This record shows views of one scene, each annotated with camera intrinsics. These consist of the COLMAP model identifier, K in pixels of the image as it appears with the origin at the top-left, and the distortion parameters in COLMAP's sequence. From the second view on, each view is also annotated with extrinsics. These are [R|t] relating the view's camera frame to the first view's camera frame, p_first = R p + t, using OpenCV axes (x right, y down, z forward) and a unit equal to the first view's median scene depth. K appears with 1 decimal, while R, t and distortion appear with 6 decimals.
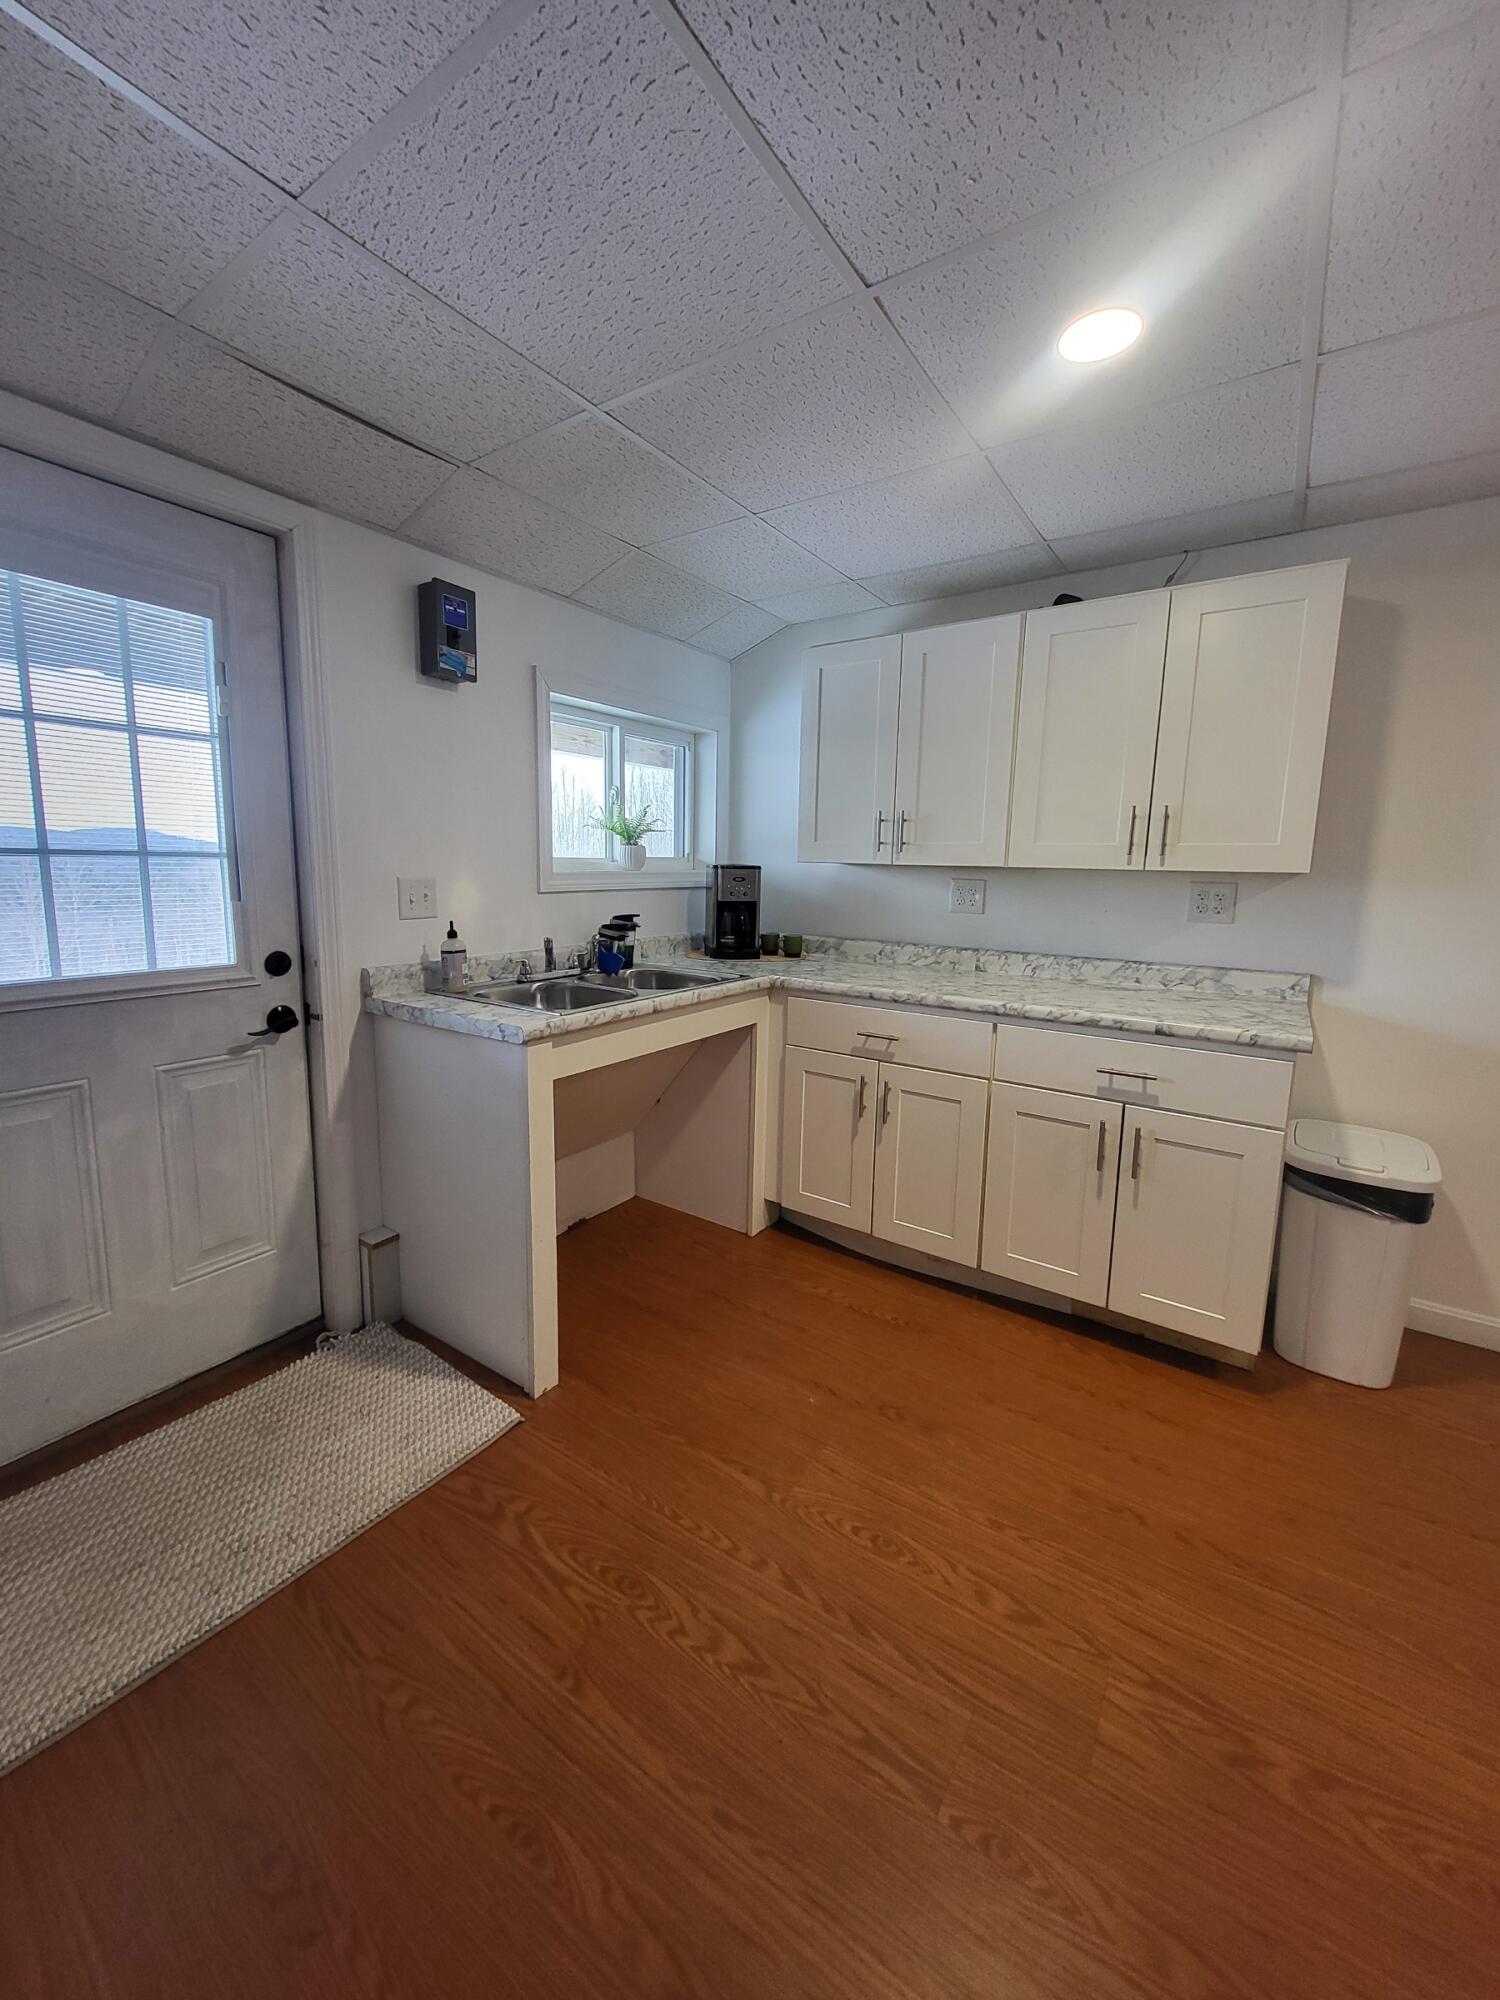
lens RADIAL K [[782.9, 0, 719.7], [0, 782.9, 977.6], [0, 0, 1]] dist [-0.000481, -0.000260]
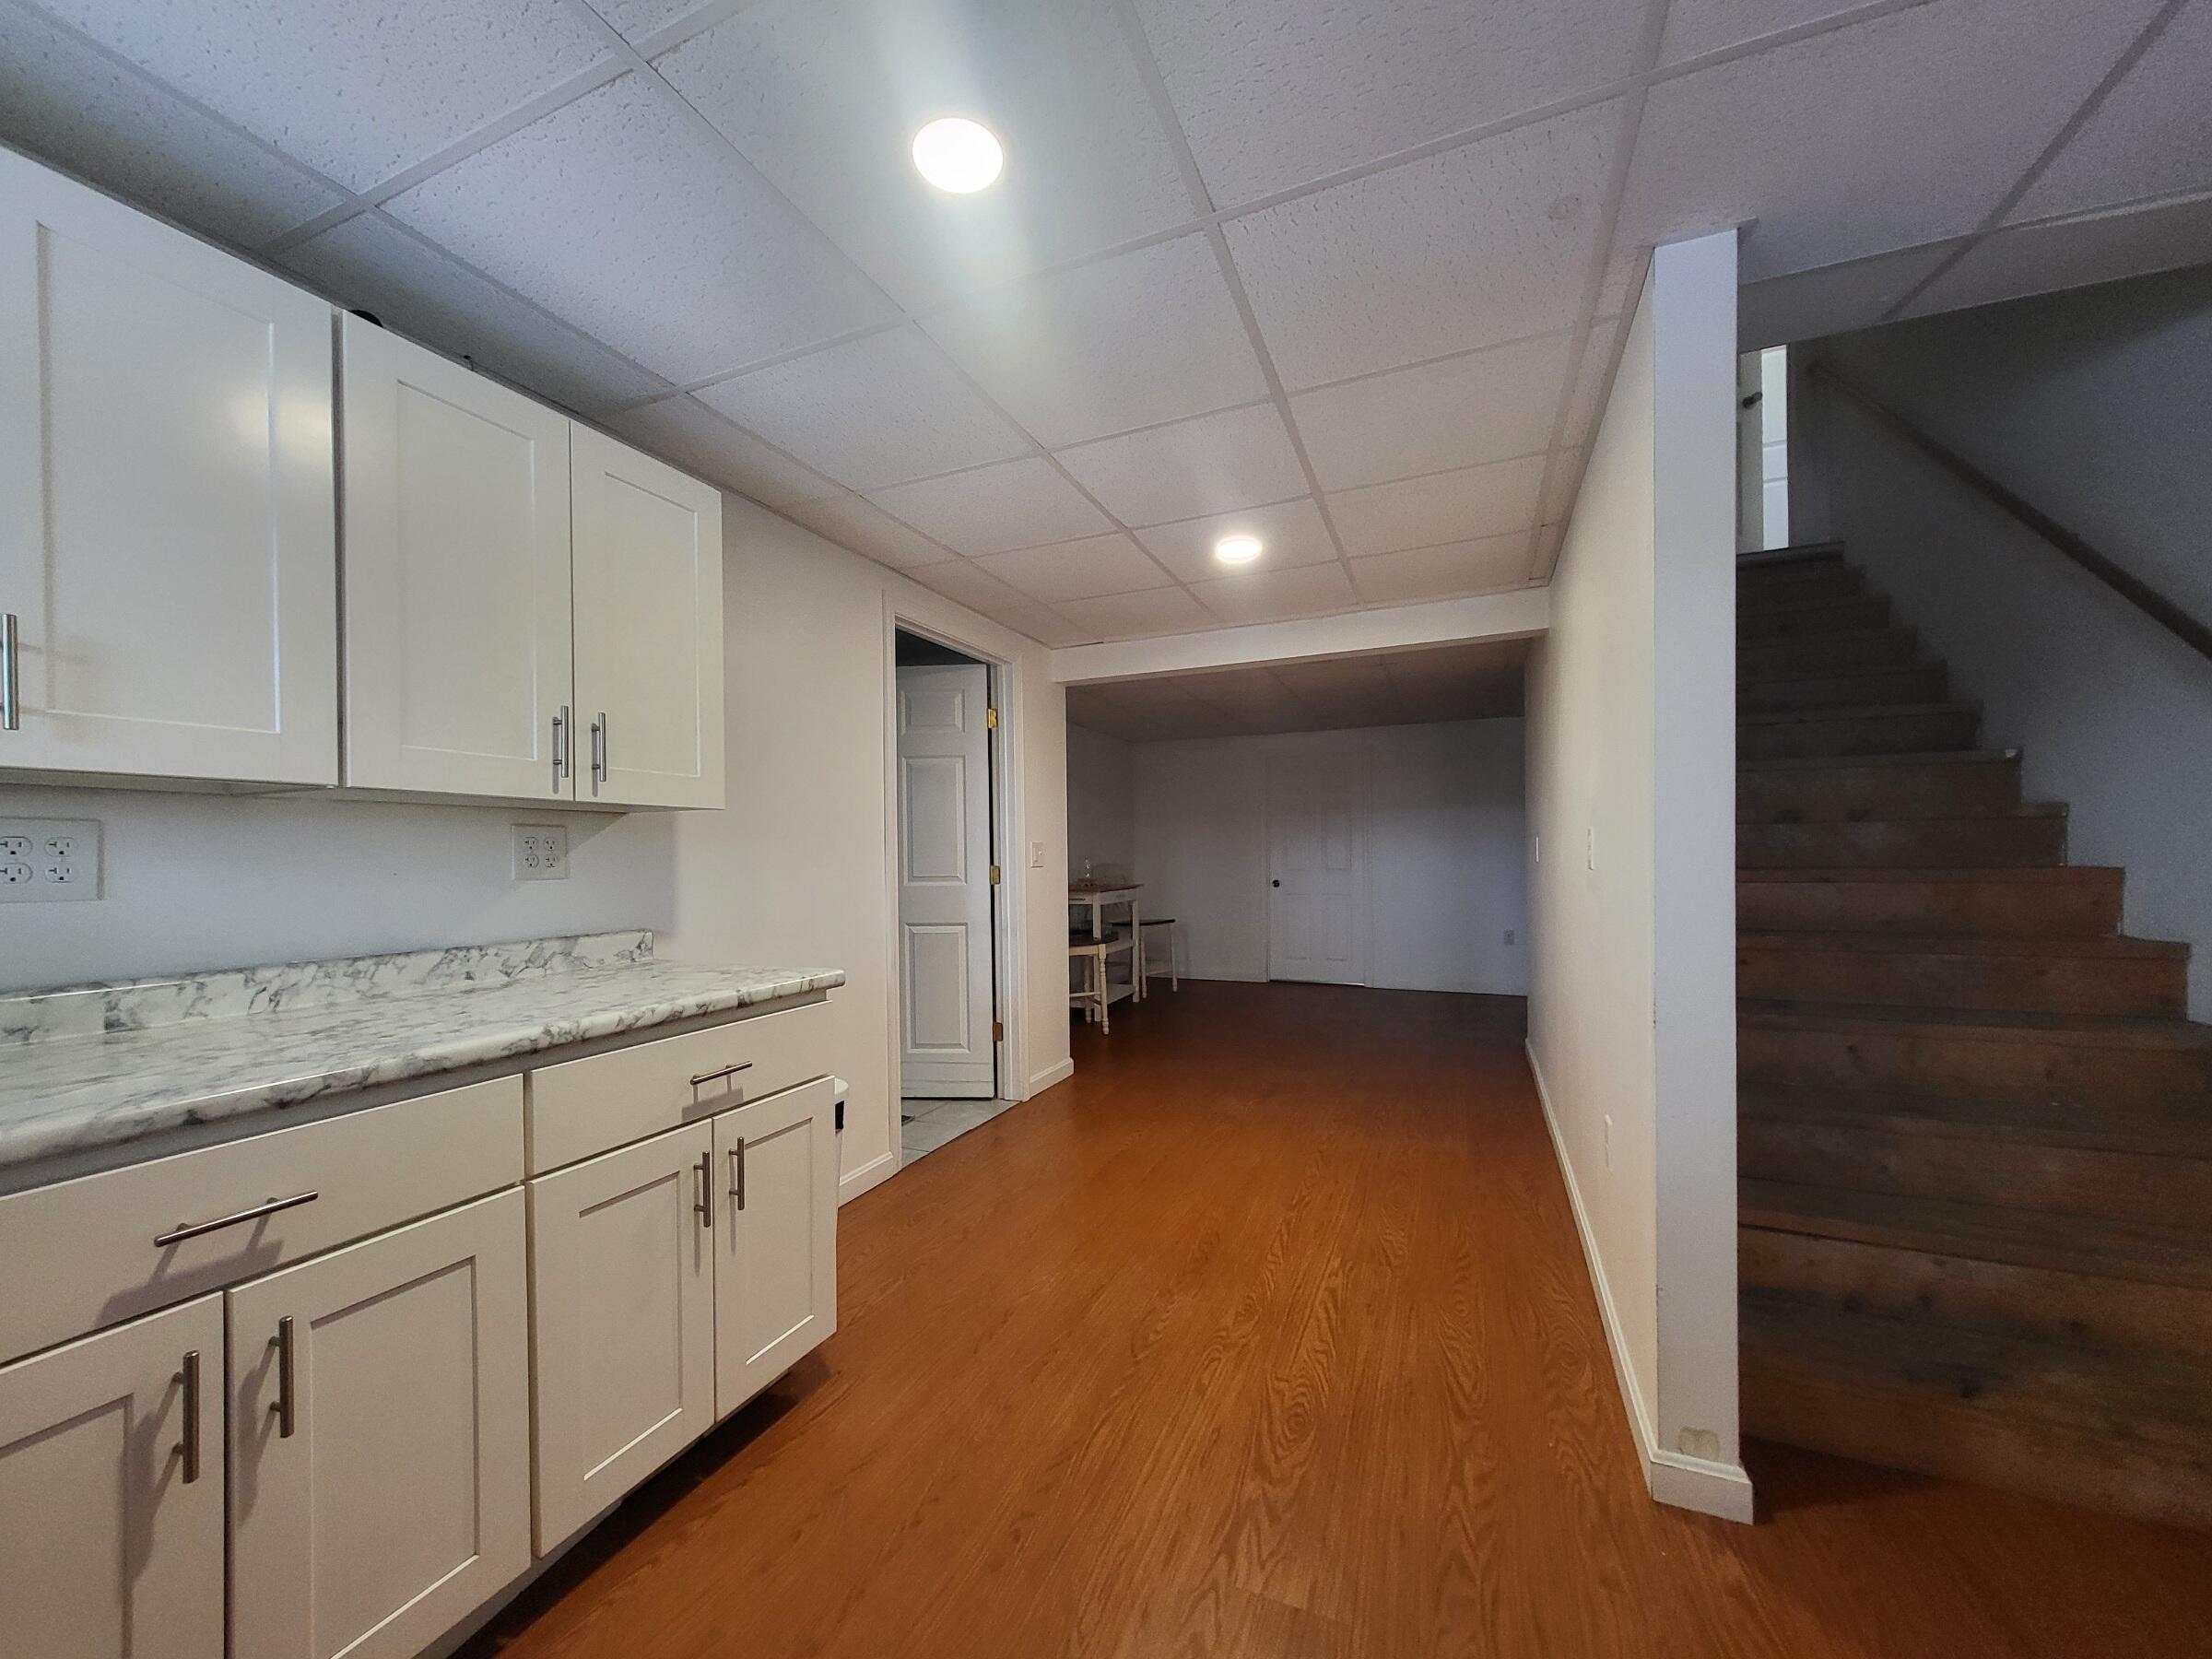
lens RADIAL K [[868.4, 0, 1075.2], [0, 868.4, 861.7], [0, 0, 1]] dist [0.000631, -0.000441]
pose [[-0.204810, -0.017579, 0.978644, -0.295050], [0.155239, 0.986600, 0.050210, -0.053022], [-0.966413, 0.162207, -0.199337, 0.724601]]
